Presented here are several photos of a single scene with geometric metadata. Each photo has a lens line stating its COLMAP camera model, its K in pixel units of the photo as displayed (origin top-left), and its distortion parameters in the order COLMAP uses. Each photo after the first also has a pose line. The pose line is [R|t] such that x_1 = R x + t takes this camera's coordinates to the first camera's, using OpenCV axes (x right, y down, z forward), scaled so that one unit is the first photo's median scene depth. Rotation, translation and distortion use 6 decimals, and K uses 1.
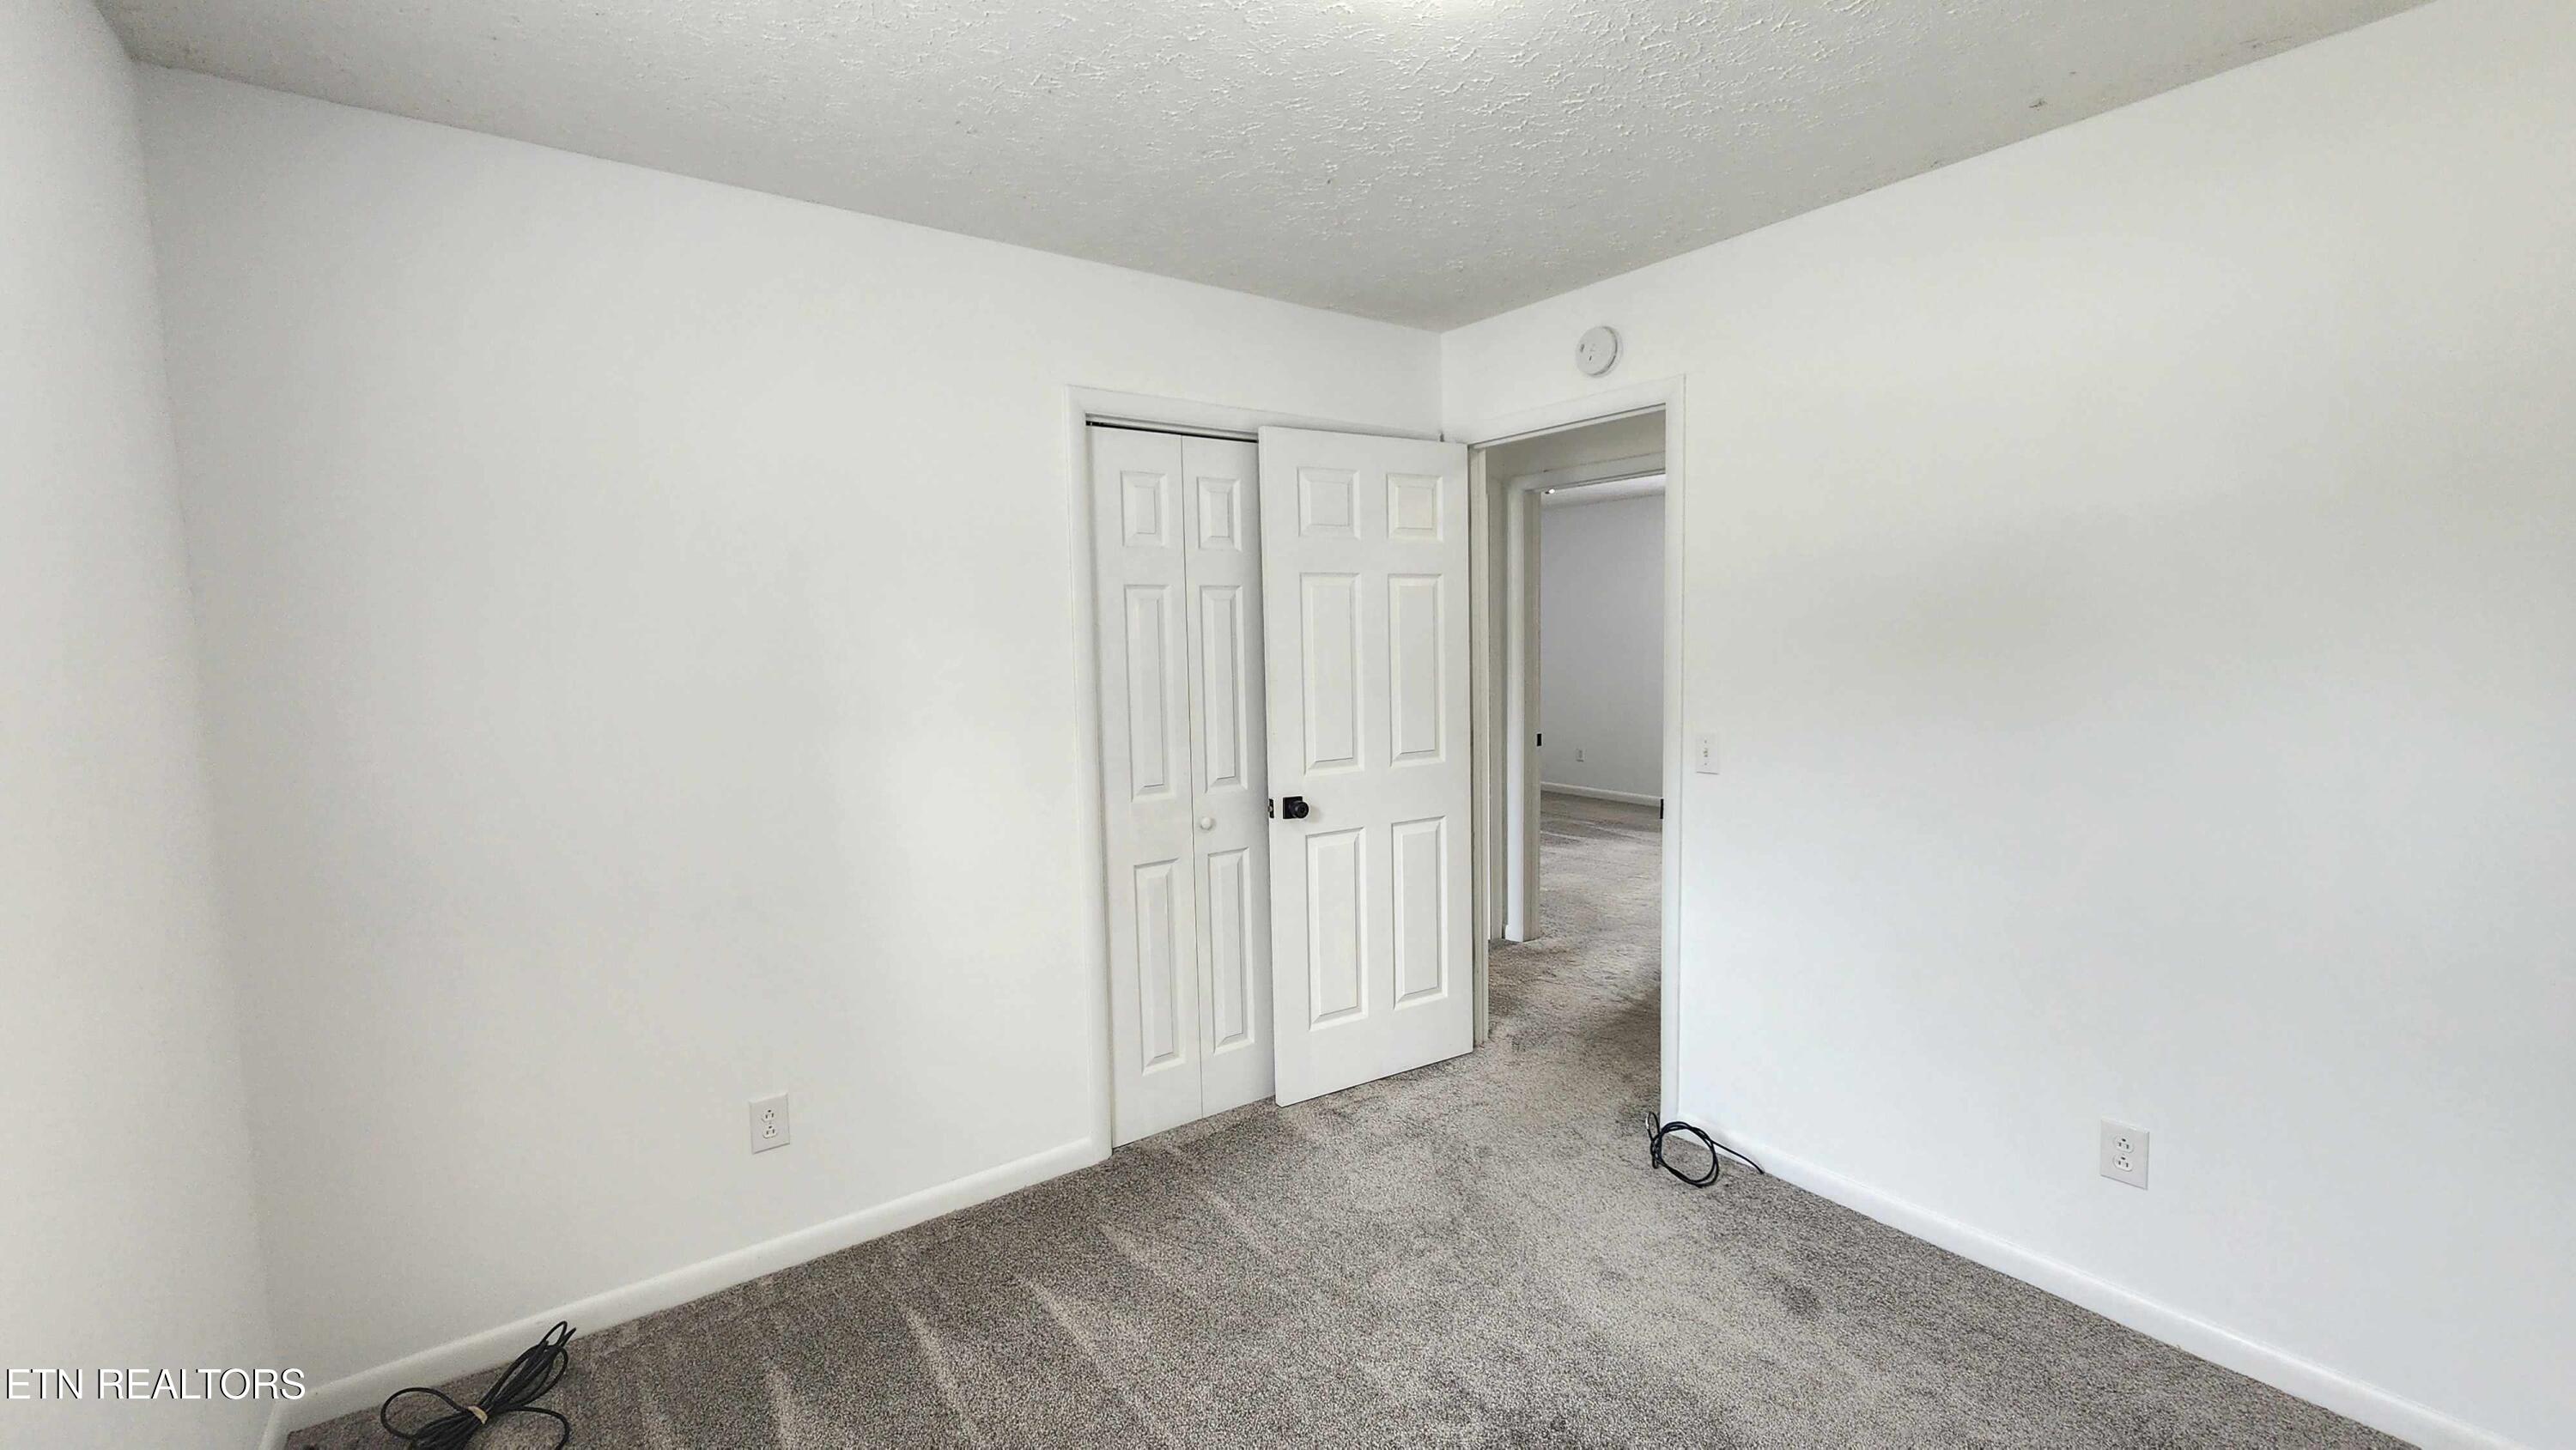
lens RADIAL K [[1061.5, 0, 1291.9], [0, 1061.5, 721.5], [0, 0, 1]] dist [-0.000022, 0.000438]
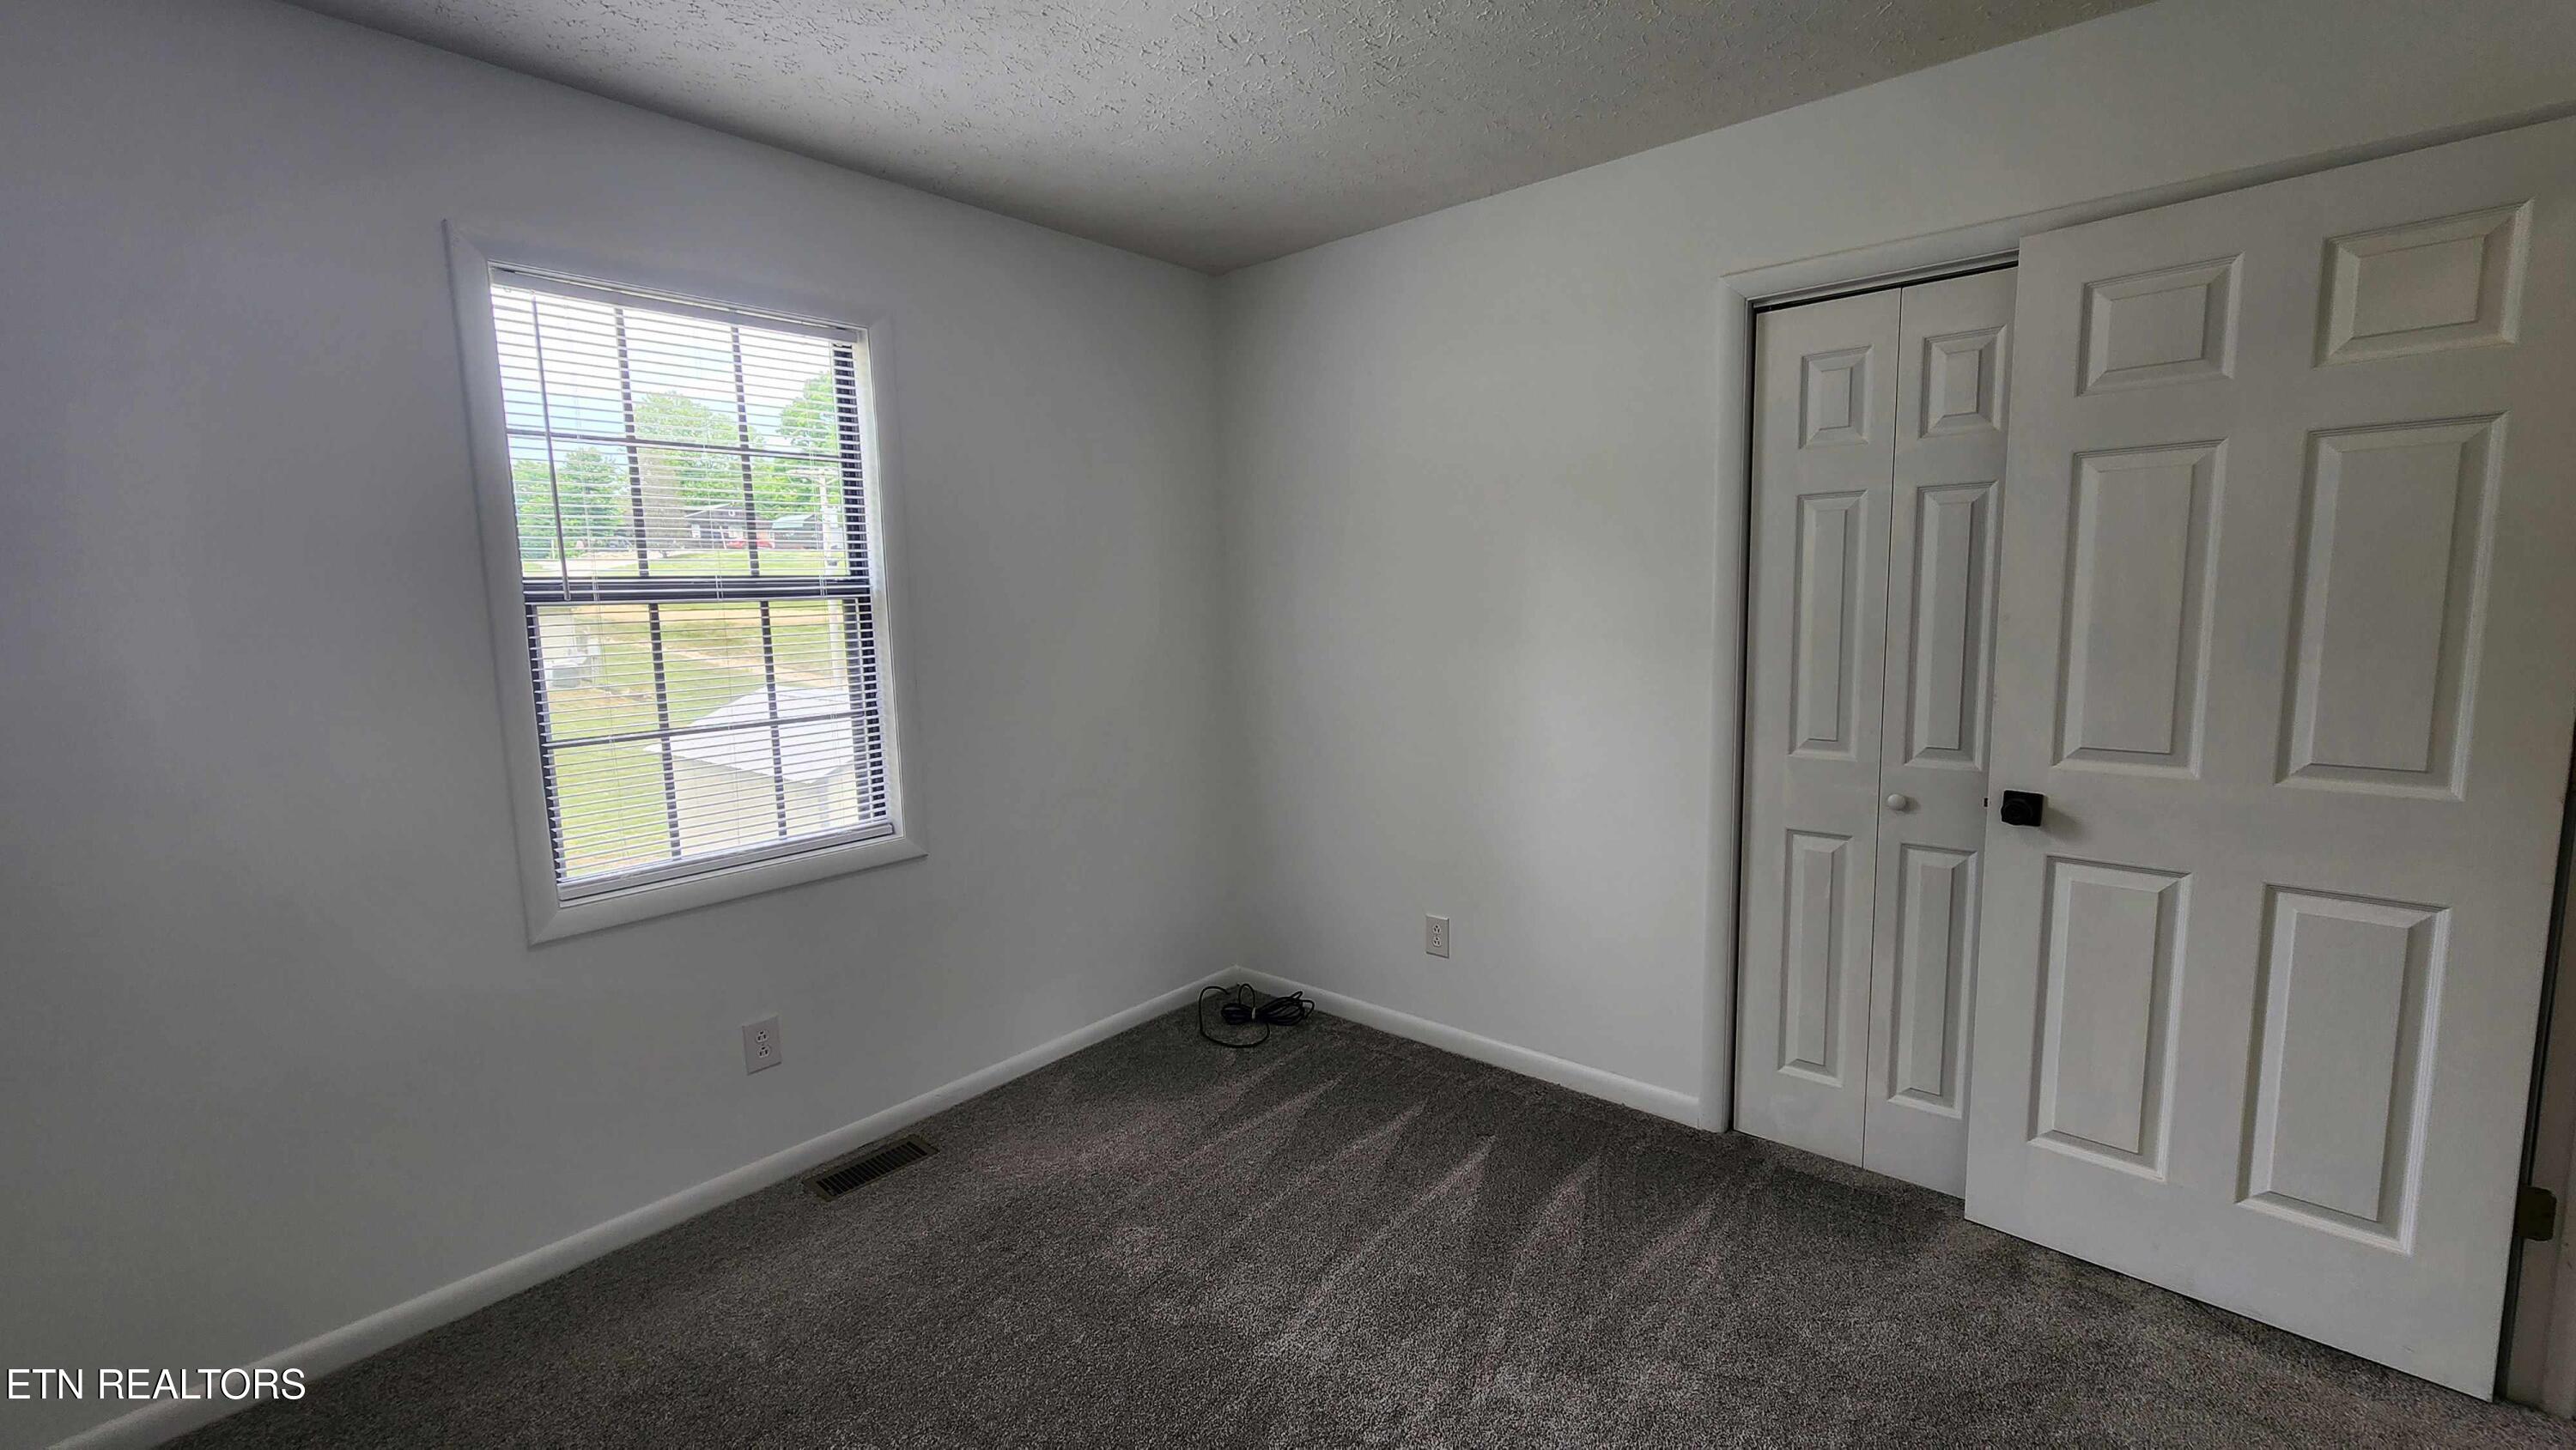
lens RADIAL K [[1236.3, 0, 1462.3], [0, 1236.3, 739.9], [0, 0, 1]] dist [0.015888, 0.000027]
pose [[0.224189, 0.135540, -0.965074, 0.722001], [-0.058648, 0.990363, 0.125467, -0.043044], [0.972779, 0.028472, 0.229977, 0.502049]]
